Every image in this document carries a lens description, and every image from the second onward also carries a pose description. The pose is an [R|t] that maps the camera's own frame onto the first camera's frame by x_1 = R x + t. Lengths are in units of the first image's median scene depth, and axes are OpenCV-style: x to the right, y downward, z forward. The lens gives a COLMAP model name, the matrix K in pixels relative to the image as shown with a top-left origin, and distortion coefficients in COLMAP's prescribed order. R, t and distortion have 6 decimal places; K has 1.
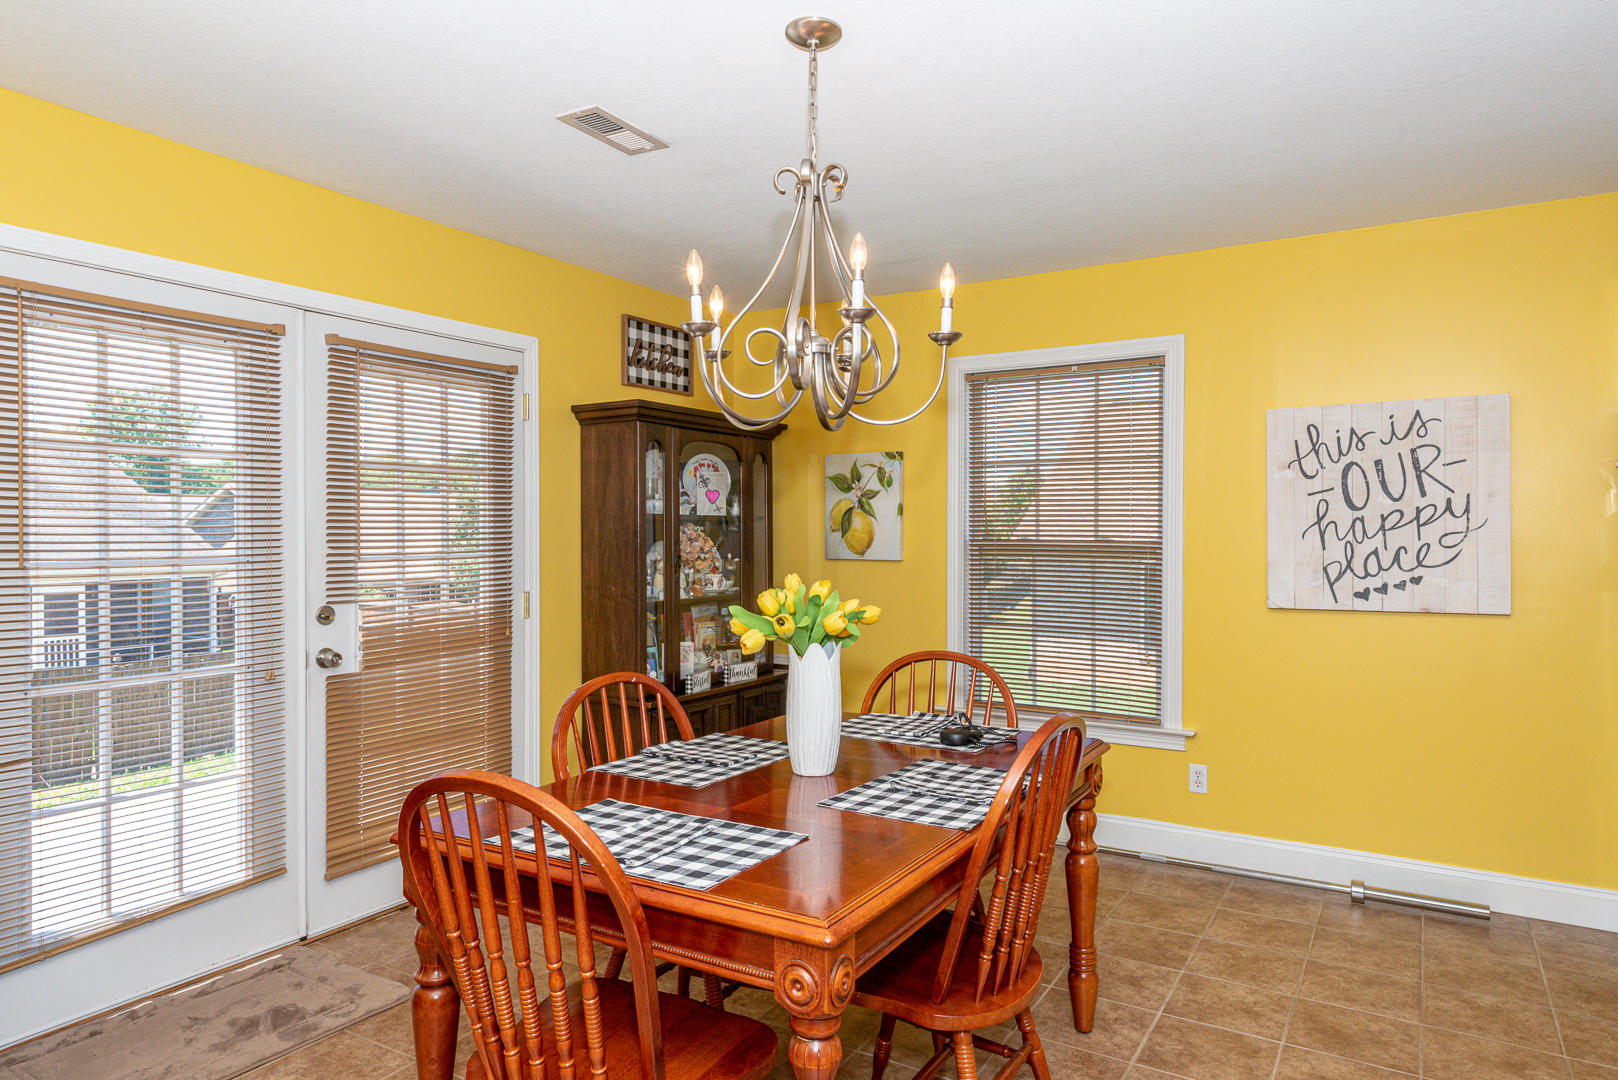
lens RADIAL K [[1018.3, 0, 820.6], [0, 1018.3, 541.2], [0, 0, 1]] dist [0.035227, -0.000276]
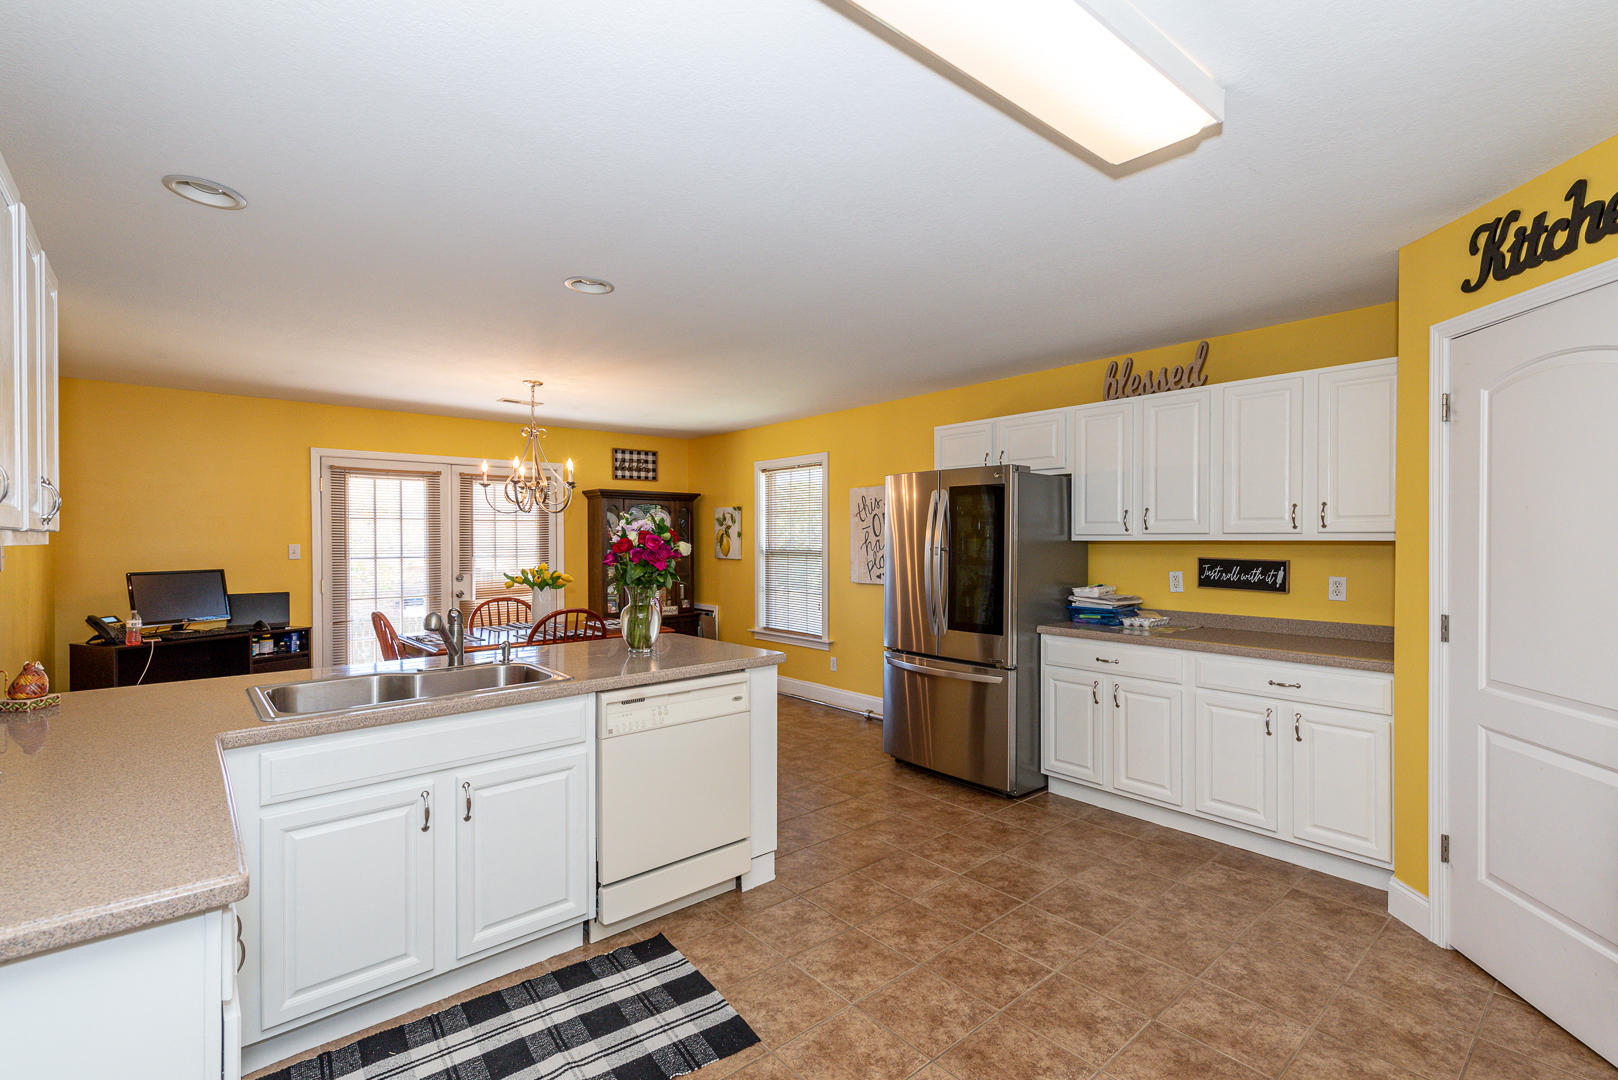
lens RADIAL K [[721.6, 0, 818.3], [0, 721.6, 542.3], [0, 0, 1]] dist [0.011050, -0.001828]
pose [[0.956189, -0.000098, -0.292750, 0.699697], [-0.001053, 0.999992, -0.003774, -0.010409], [0.292748, 0.003917, 0.956182, -0.379160]]
